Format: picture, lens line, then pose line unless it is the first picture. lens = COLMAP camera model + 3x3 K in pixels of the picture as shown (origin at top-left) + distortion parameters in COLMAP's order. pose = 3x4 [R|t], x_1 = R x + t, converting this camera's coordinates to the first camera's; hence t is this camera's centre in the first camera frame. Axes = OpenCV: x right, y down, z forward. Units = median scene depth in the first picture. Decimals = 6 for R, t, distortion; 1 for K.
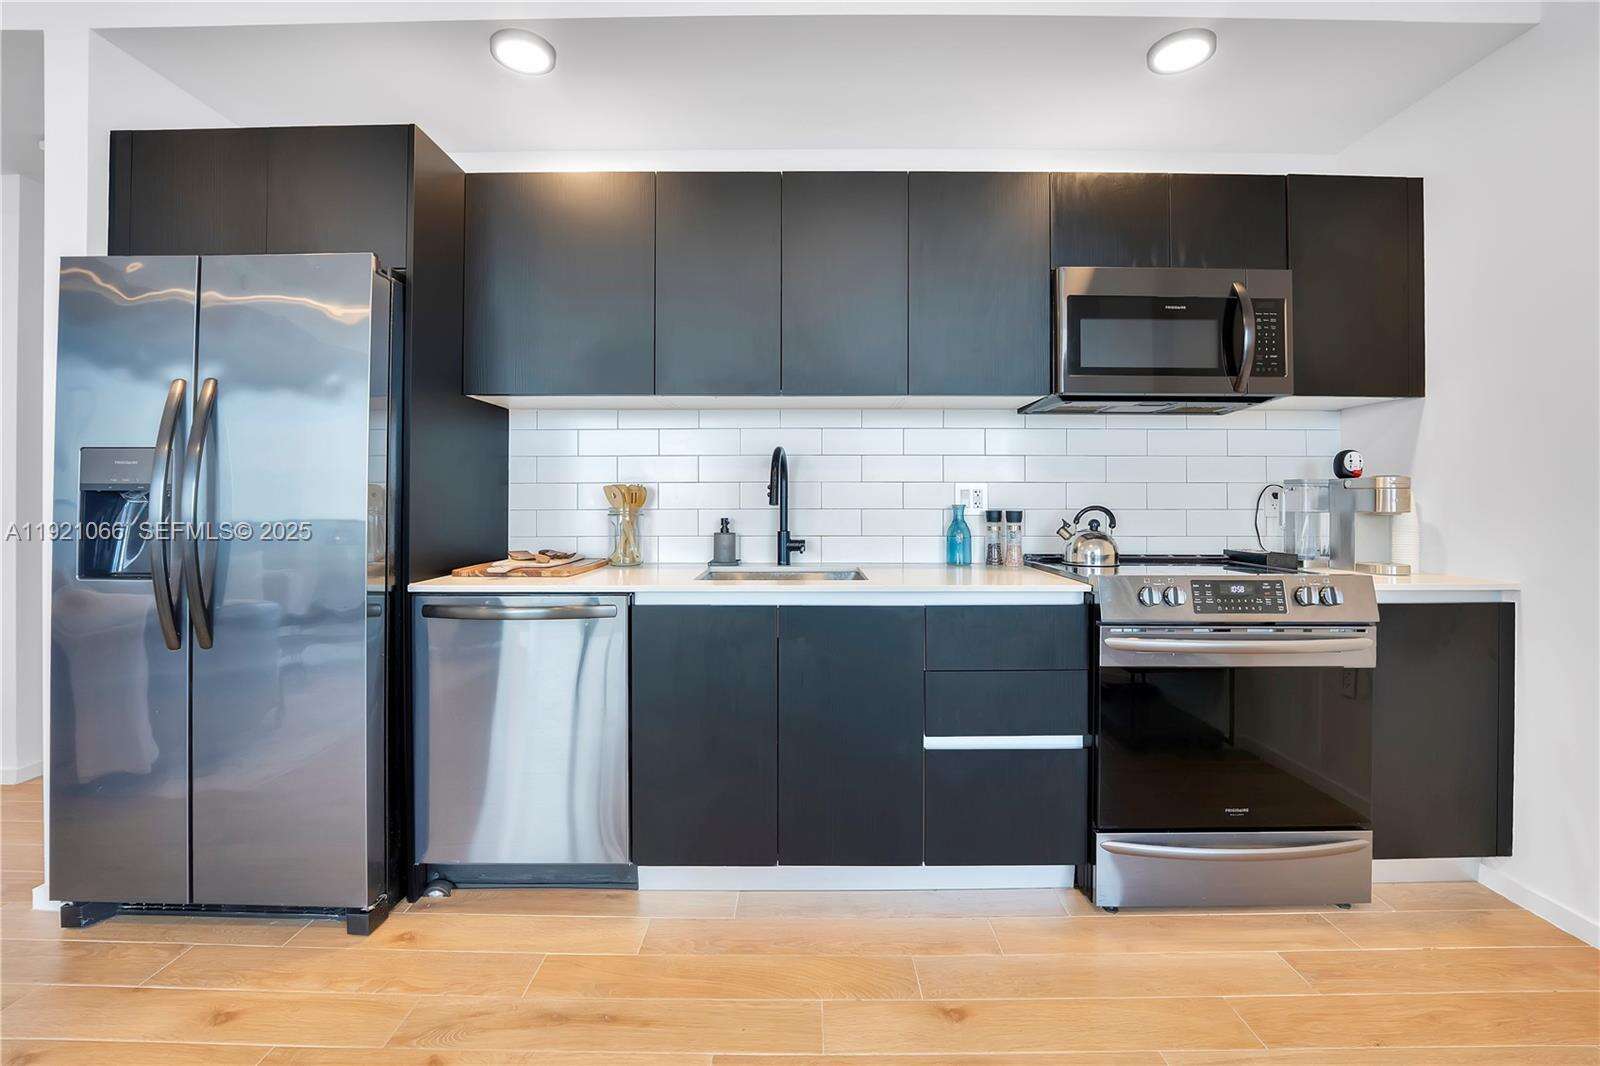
lens RADIAL K [[671.4, 0, 799.7], [0, 671.4, 499.4], [0, 0, 1]] dist [-0.024620, 0.000262]
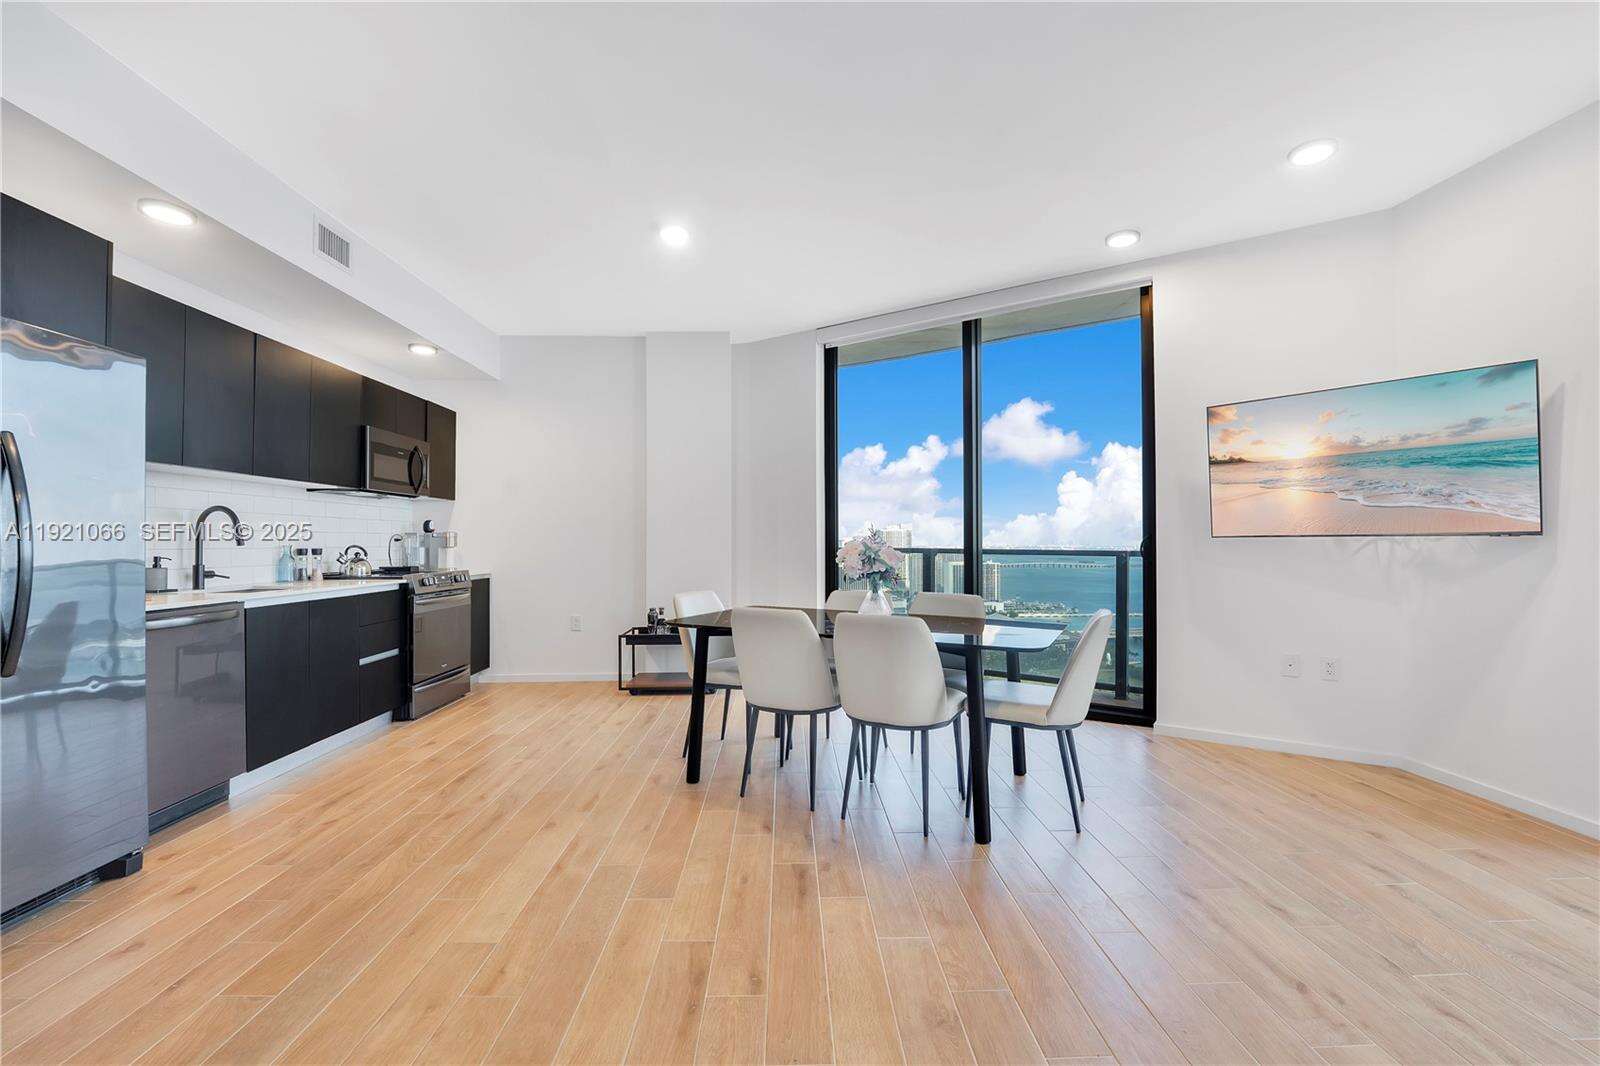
lens RADIAL K [[683.6, 0, 793.2], [0, 683.6, 536.8], [0, 0, 1]] dist [-0.030754, 0.005565]
pose [[-0.012067, 0.005139, 0.999914, -1.626242], [-0.002908, 0.999982, -0.005175, -0.008293], [-0.999923, -0.002971, -0.012051, -0.249279]]
